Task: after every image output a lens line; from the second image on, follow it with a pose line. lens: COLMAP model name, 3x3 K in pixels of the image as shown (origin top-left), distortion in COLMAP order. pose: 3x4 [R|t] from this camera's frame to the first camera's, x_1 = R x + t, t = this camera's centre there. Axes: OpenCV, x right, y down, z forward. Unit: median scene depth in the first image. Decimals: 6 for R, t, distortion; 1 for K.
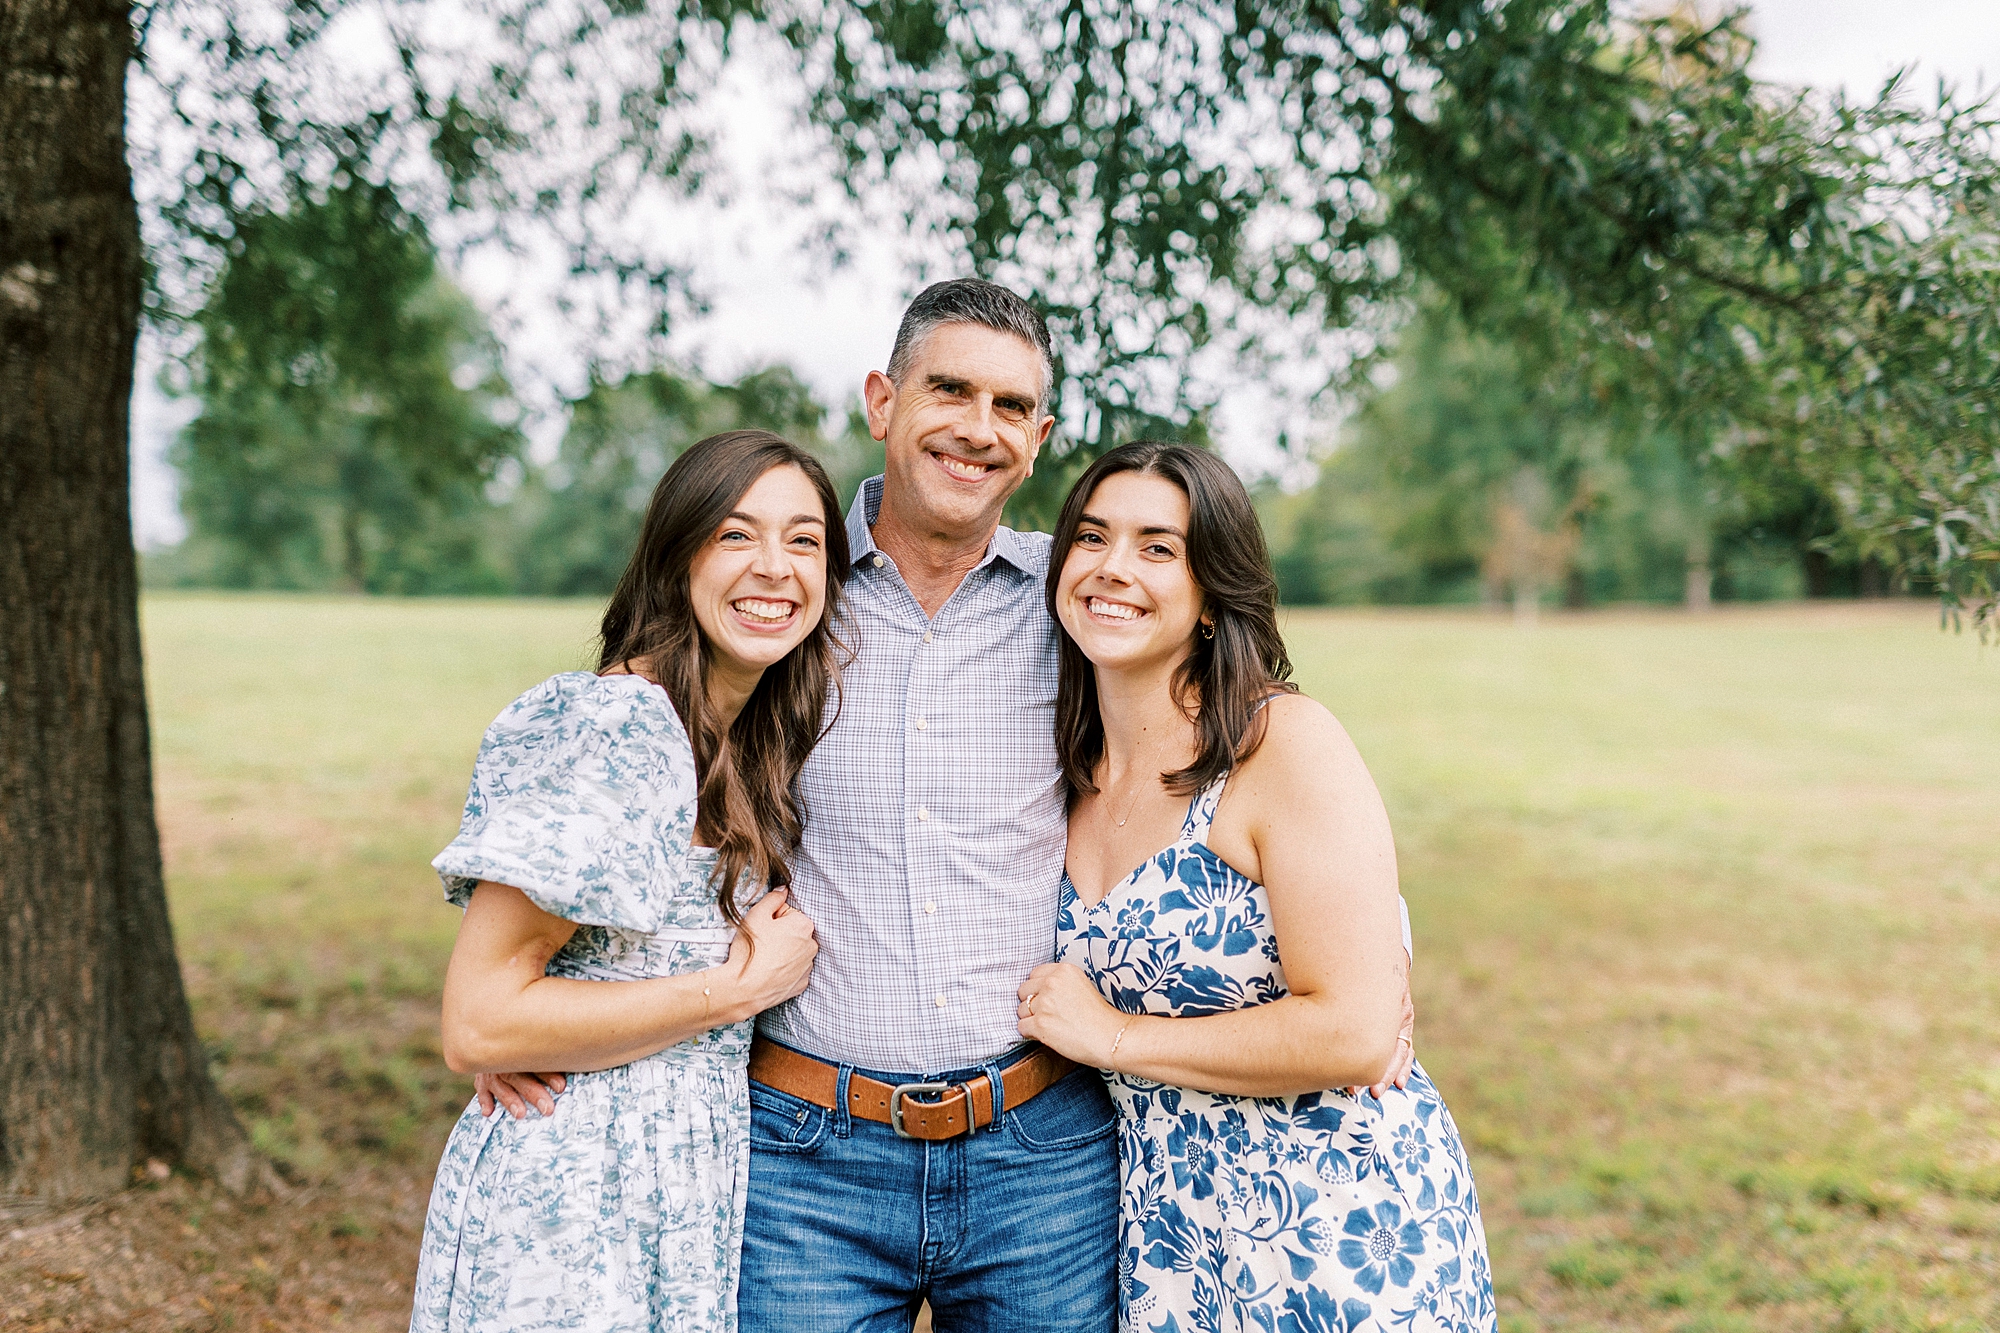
lens RADIAL K [[2865.8, 0, 993.4], [0, 2865.8, 694.1], [0, 0, 1]] dist [-0.013452, 0.076347]
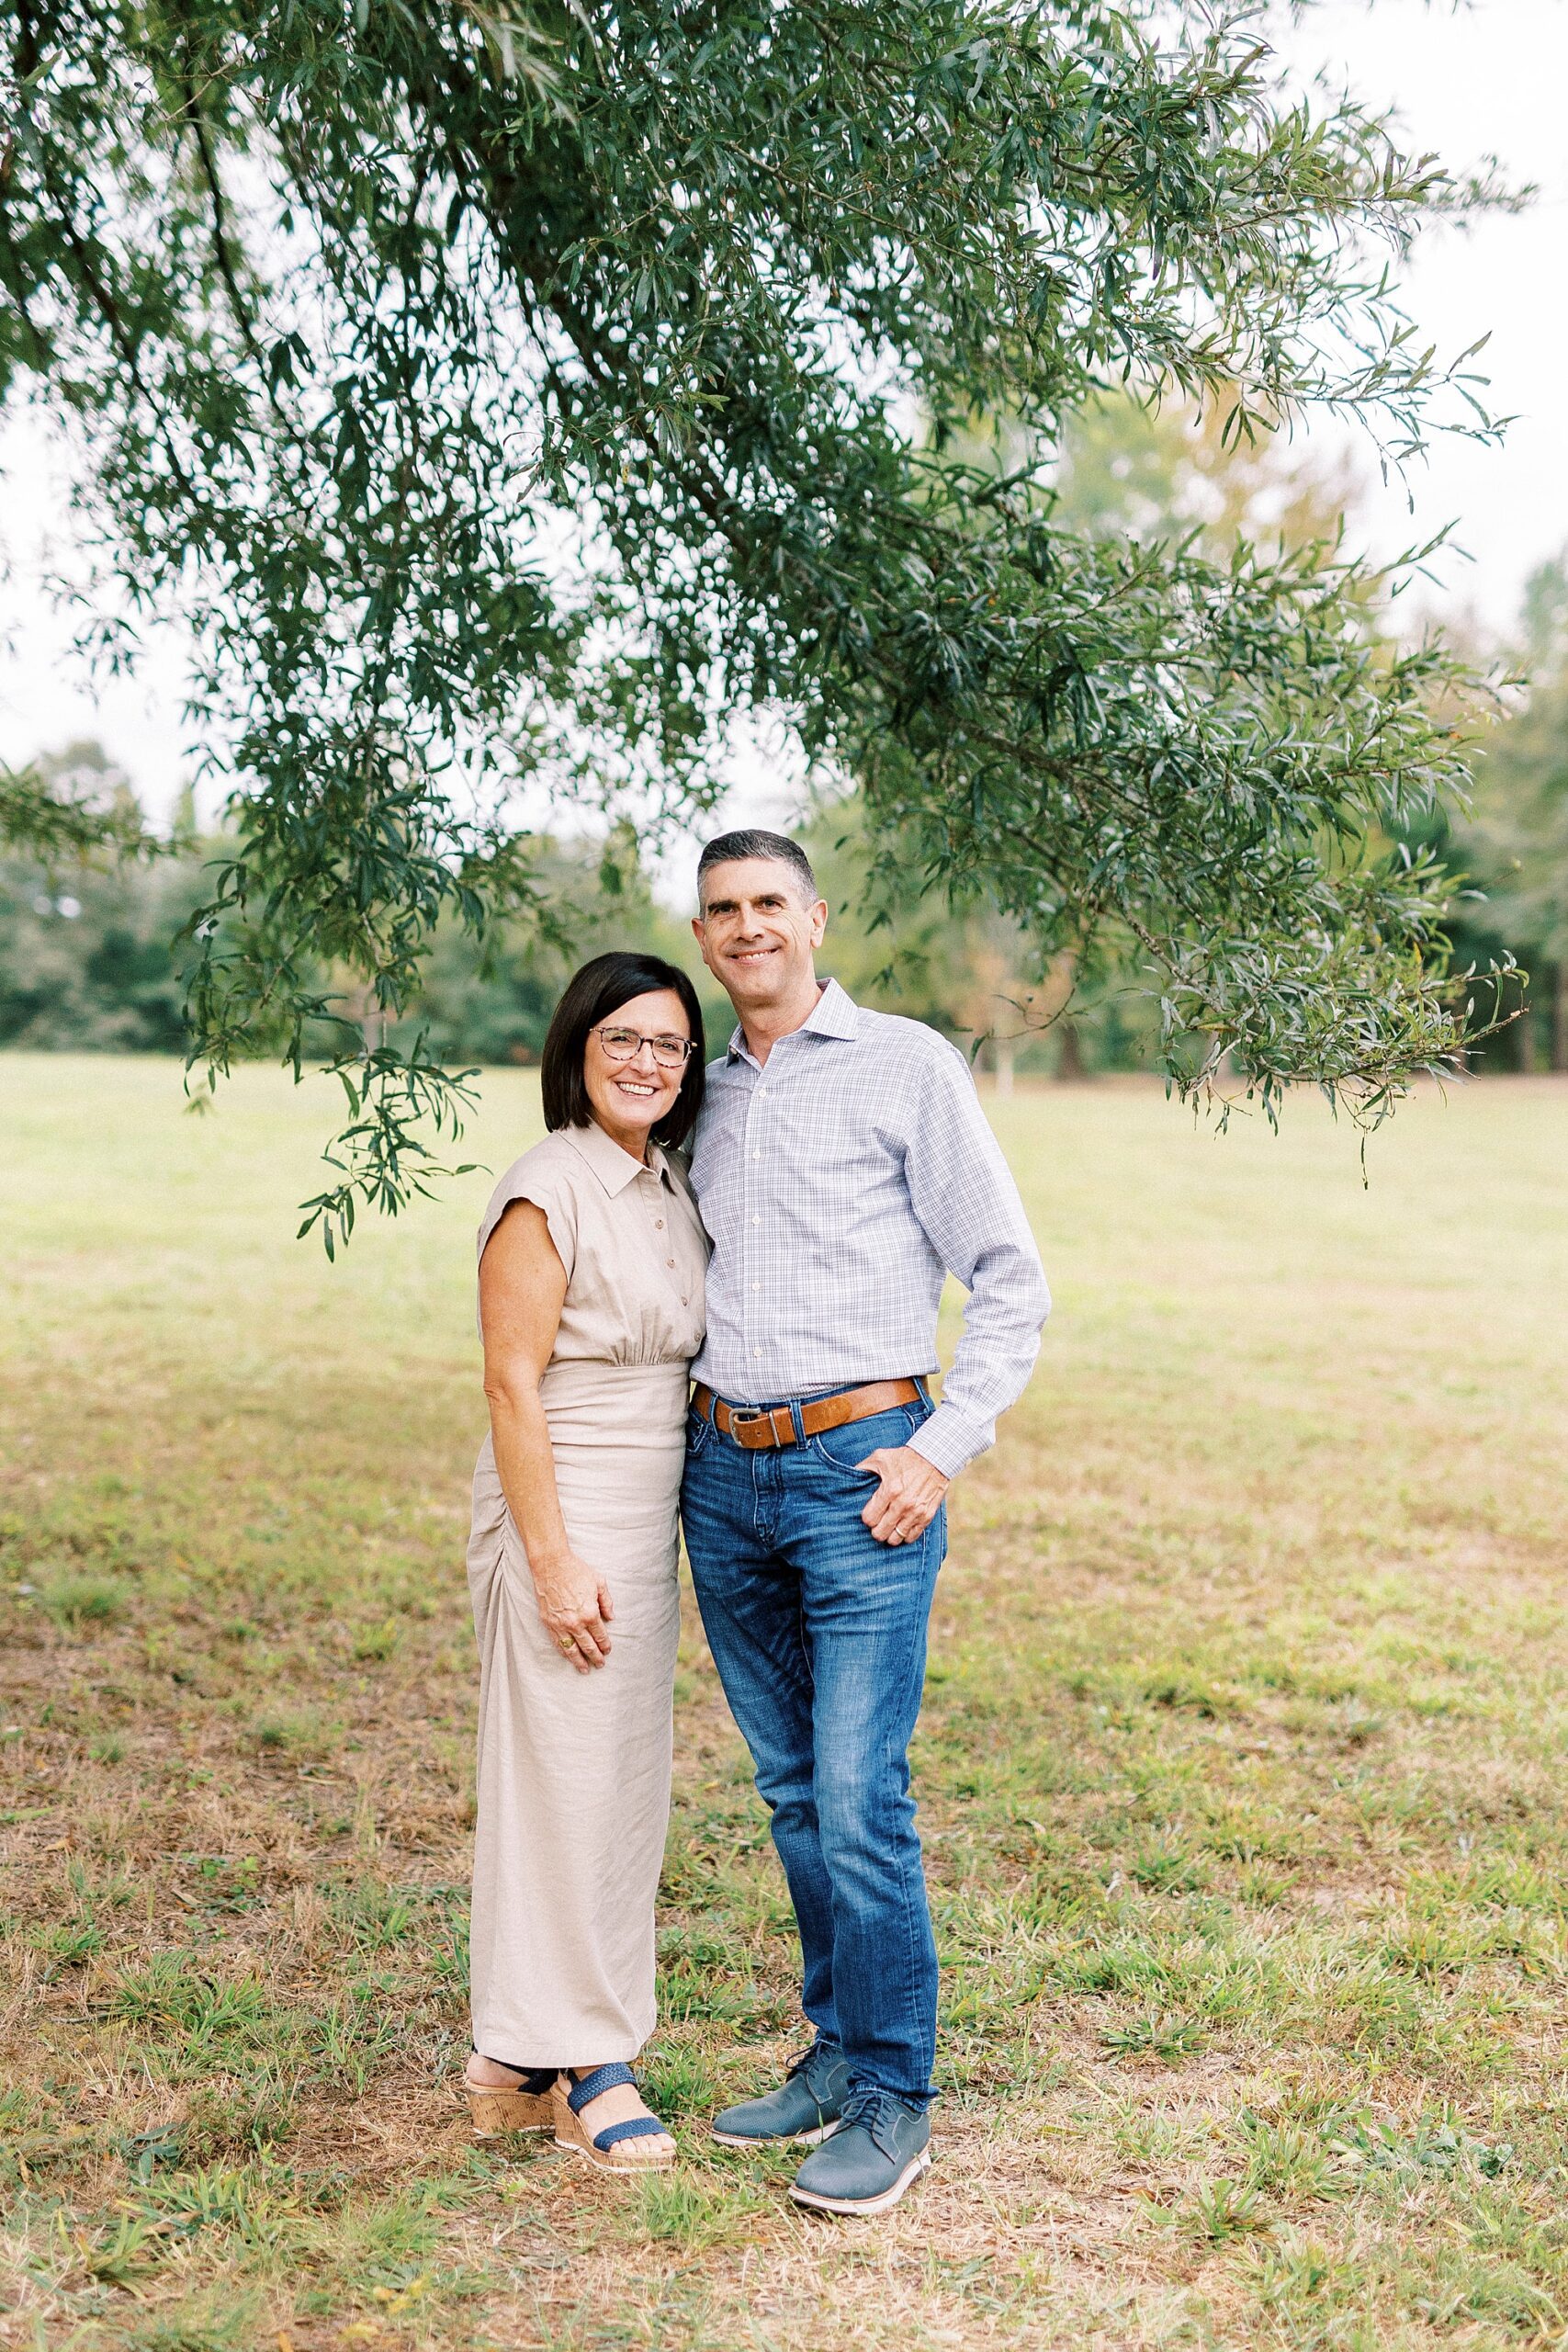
lens RADIAL K [[3650.1, 0, 784.6], [0, 3650.1, 1173.2], [0, 0, 1]] dist [-0.007263, -0.013791]
pose [[0.993109, 0.014953, 0.116239, 0.022892], [-0.014924, 0.999888, -0.001120, 0.005441], [-0.116243, -0.000623, 0.993221, -0.161604]]
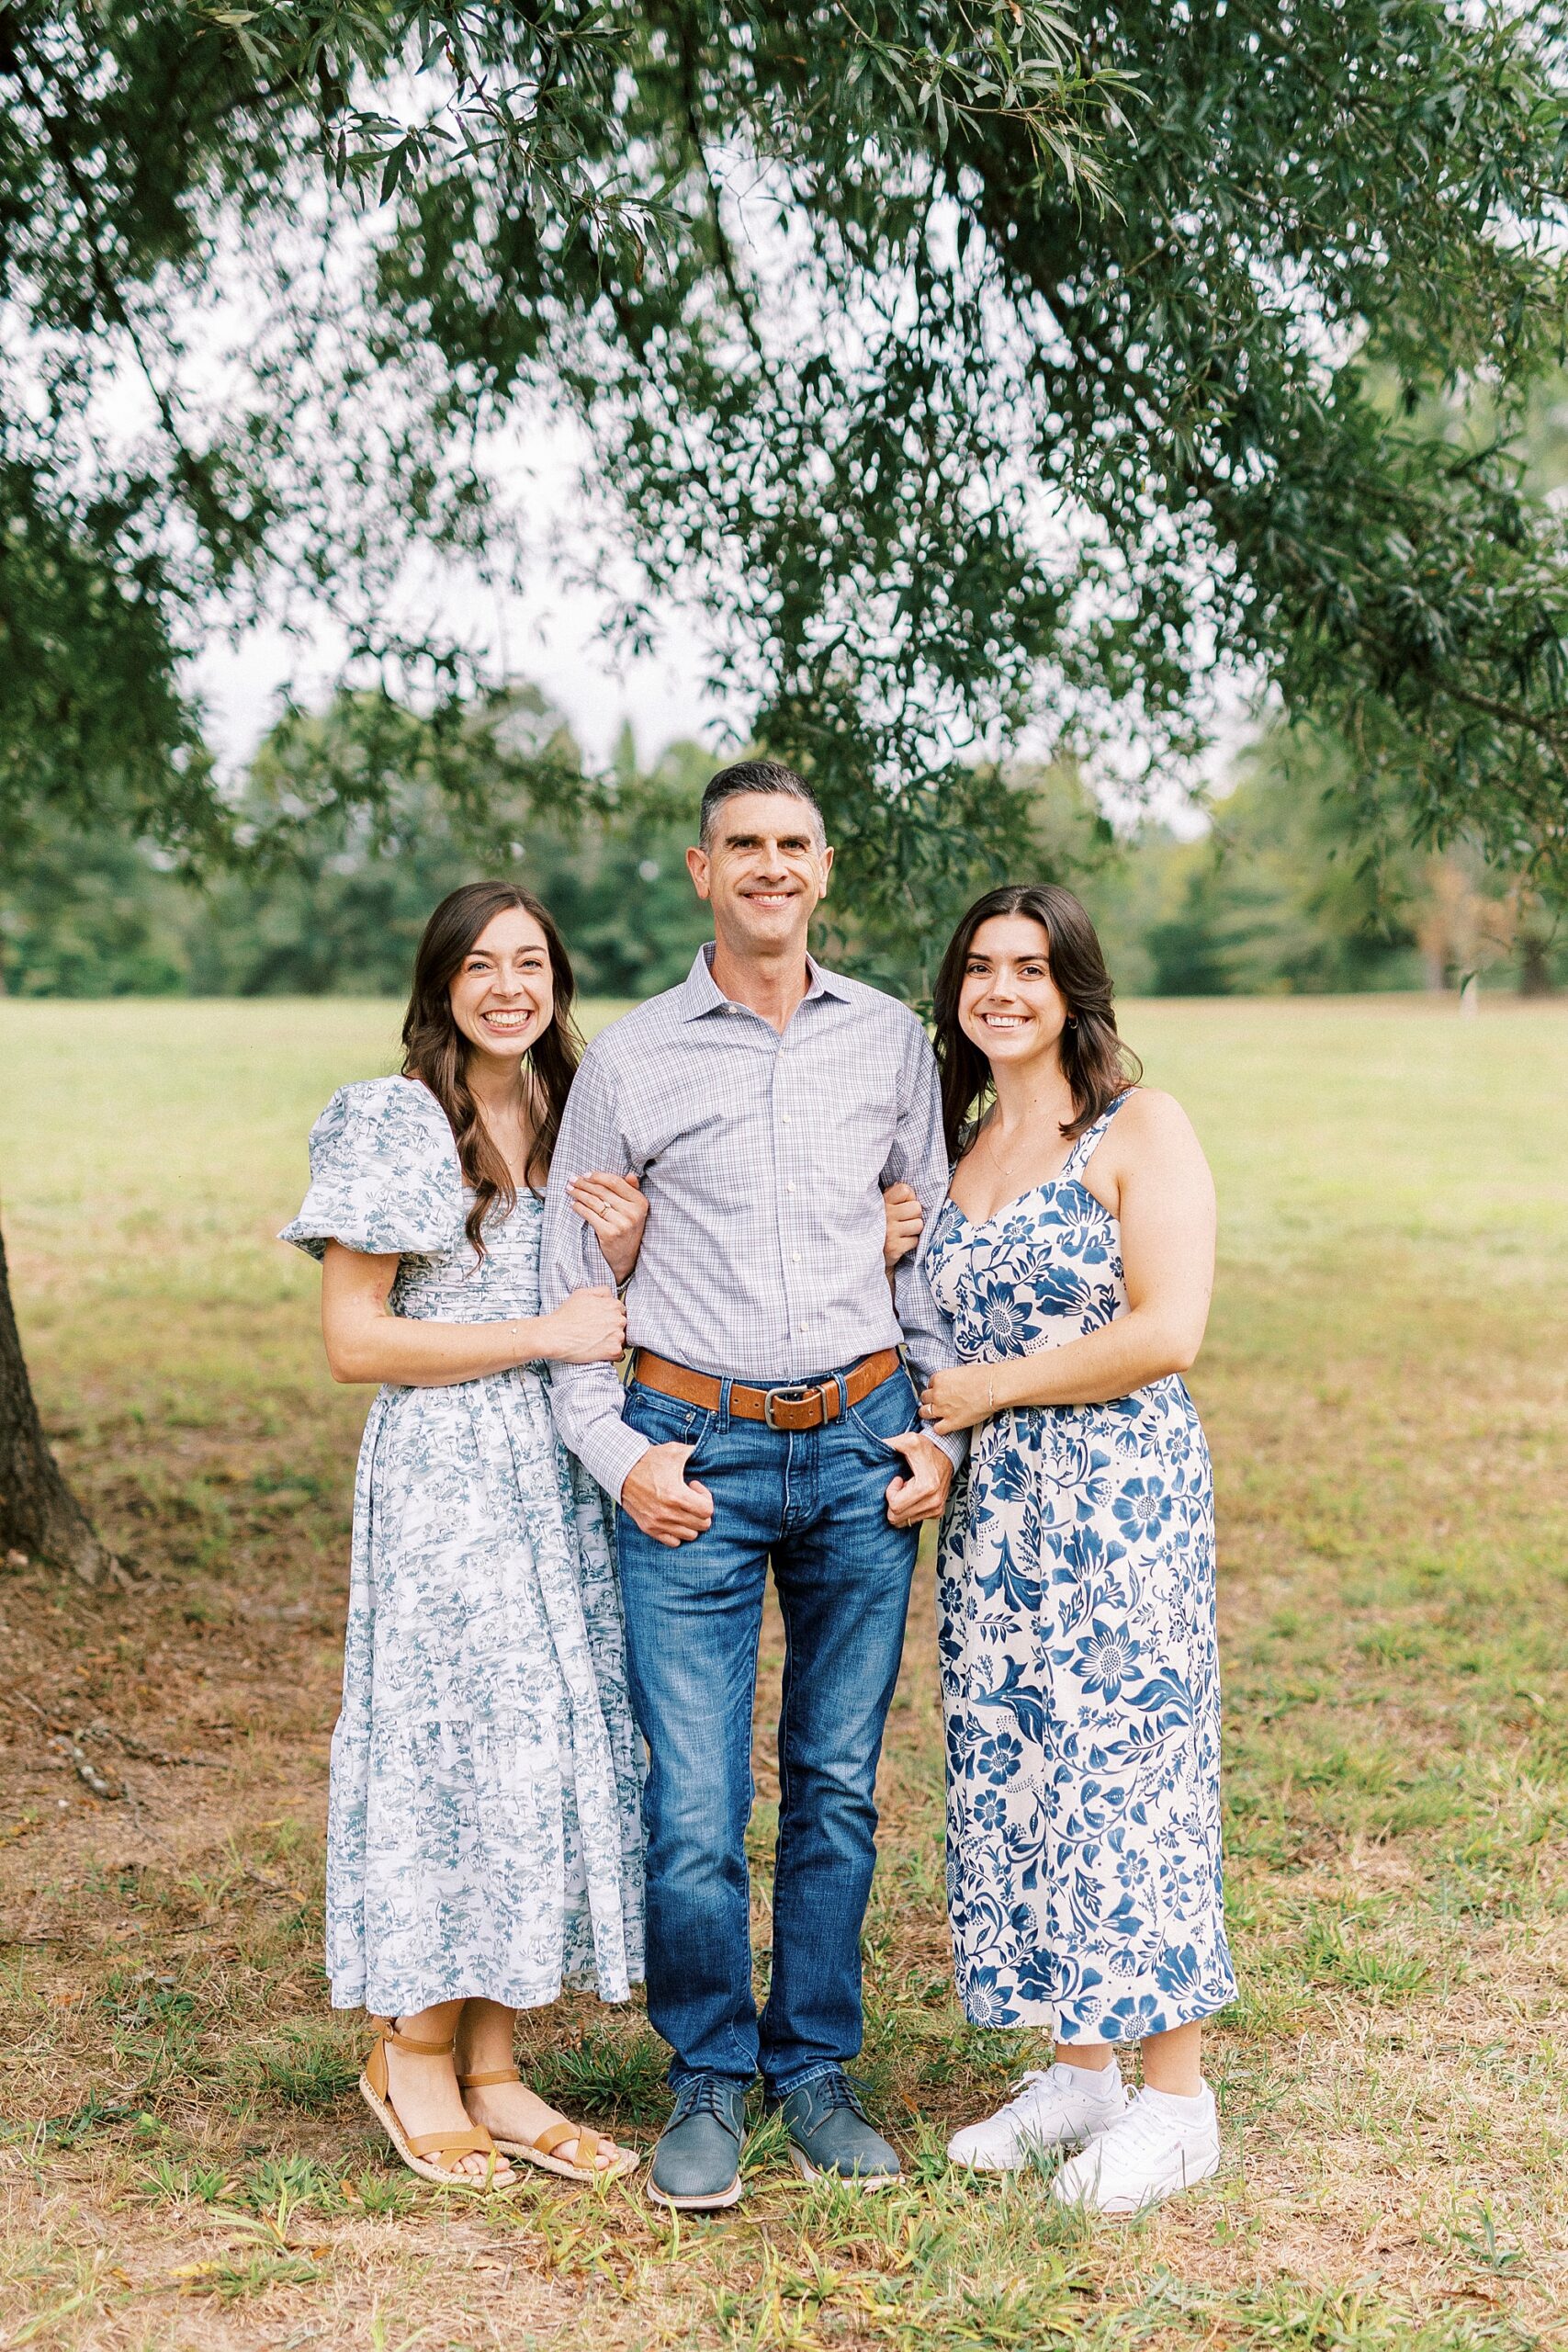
lens RADIAL K [[3715.7, 0, 823.8], [0, 3715.7, 1229.4], [0, 0, 1]] dist [0.001569, 0.107428]
pose [[0.999892, -0.013809, 0.005001, -0.001926], [0.013639, 0.999376, 0.032578, 0.004187], [-0.005448, -0.032506, 0.999457, -0.263955]]
